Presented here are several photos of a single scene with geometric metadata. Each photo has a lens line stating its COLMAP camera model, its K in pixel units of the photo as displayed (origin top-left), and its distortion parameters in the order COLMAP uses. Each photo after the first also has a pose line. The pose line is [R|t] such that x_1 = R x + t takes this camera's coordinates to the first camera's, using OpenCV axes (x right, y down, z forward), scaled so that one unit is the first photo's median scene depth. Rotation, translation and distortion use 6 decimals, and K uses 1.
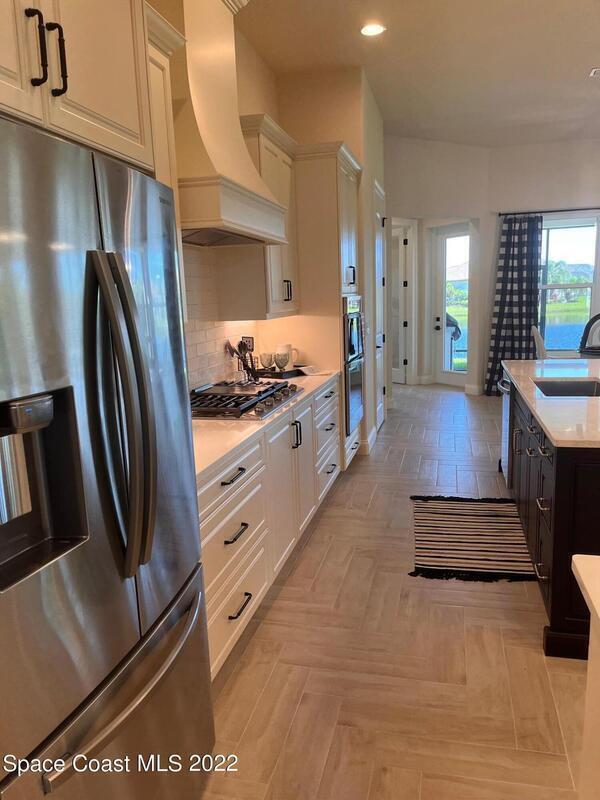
lens RADIAL K [[613.8, 0, 300.7], [0, 613.8, 401.0], [0, 0, 1]] dist [0.034581, -0.012600]
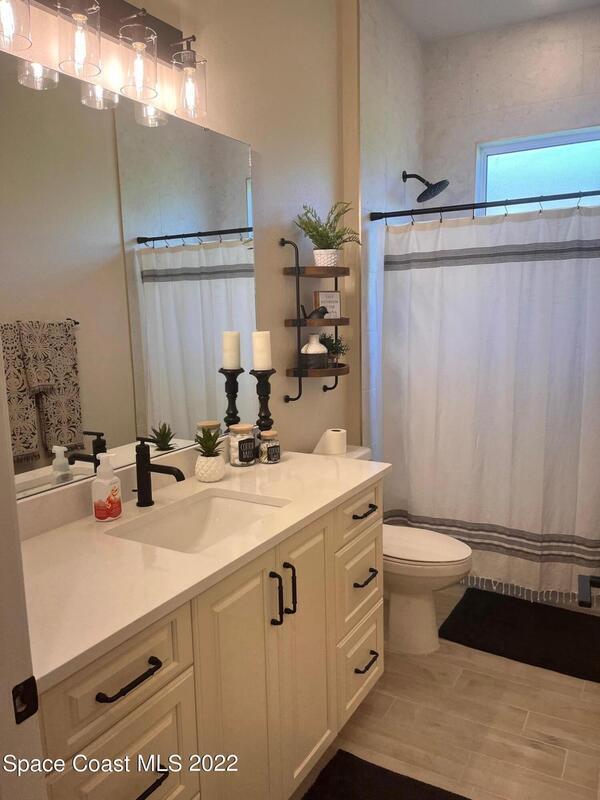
lens RADIAL K [[613.8, 0, 301.7], [0, 613.8, 402.2], [0, 0, 1]] dist [0.034581, -0.012600]
pose [[0.957128, 0.060290, -0.283322, 0.039581], [-0.061142, 0.998112, 0.005841, -0.028934], [0.283139, 0.011732, 0.959007, 0.164441]]
